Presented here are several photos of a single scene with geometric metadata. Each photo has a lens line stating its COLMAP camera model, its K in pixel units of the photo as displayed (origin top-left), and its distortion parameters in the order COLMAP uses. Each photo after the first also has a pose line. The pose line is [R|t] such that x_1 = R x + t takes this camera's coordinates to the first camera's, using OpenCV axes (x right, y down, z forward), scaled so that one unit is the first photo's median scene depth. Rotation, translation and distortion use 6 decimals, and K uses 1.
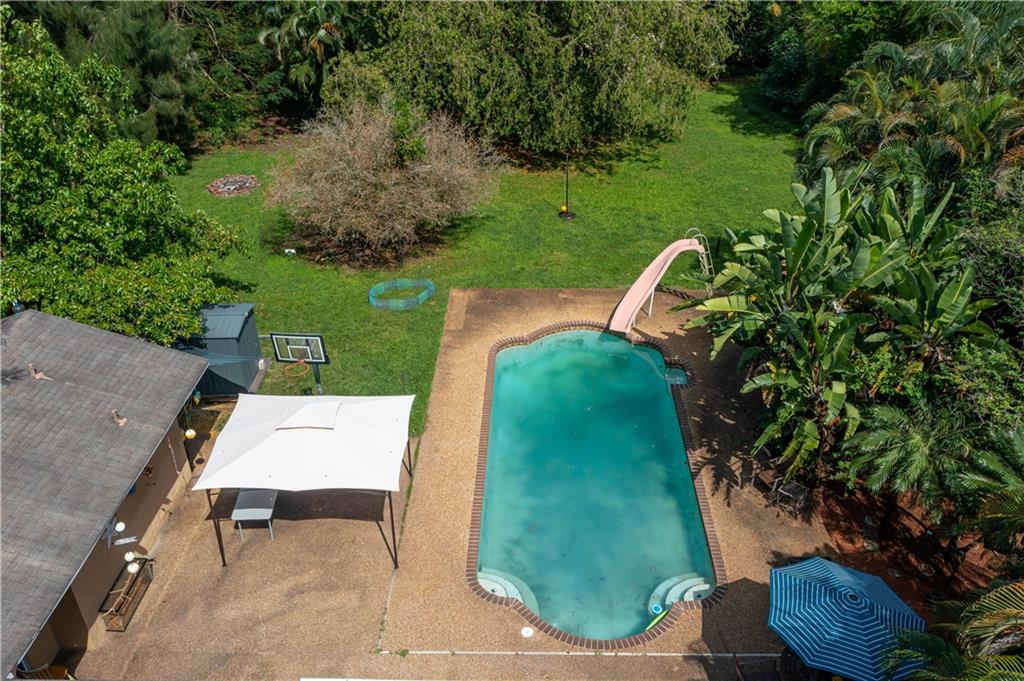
lens RADIAL K [[818.5, 0, 512.0], [0, 818.5, 340.5], [0, 0, 1]] dist [0.001302, 0.007811]
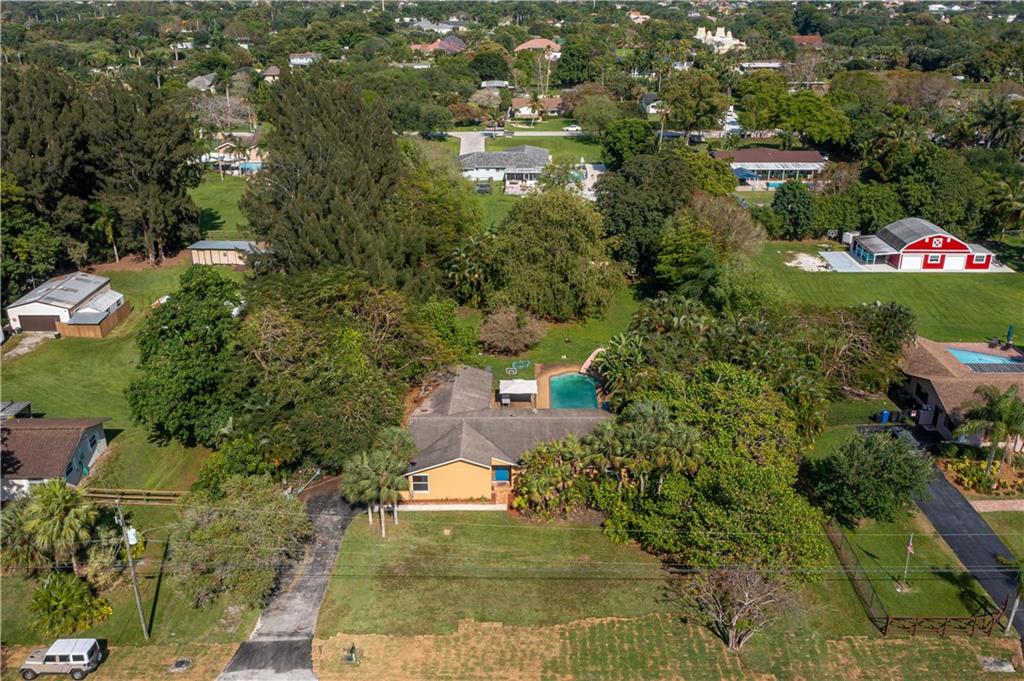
lens RADIAL K [[818.5, 0, 512.0], [0, 818.5, 340.5], [0, 0, 1]] dist [0.001302, 0.007811]
pose [[0.999987, 0.003070, 0.003970, -0.186388], [-0.002412, 0.987711, -0.156275, 0.384774], [-0.004401, 0.156264, 0.987706, -2.441997]]
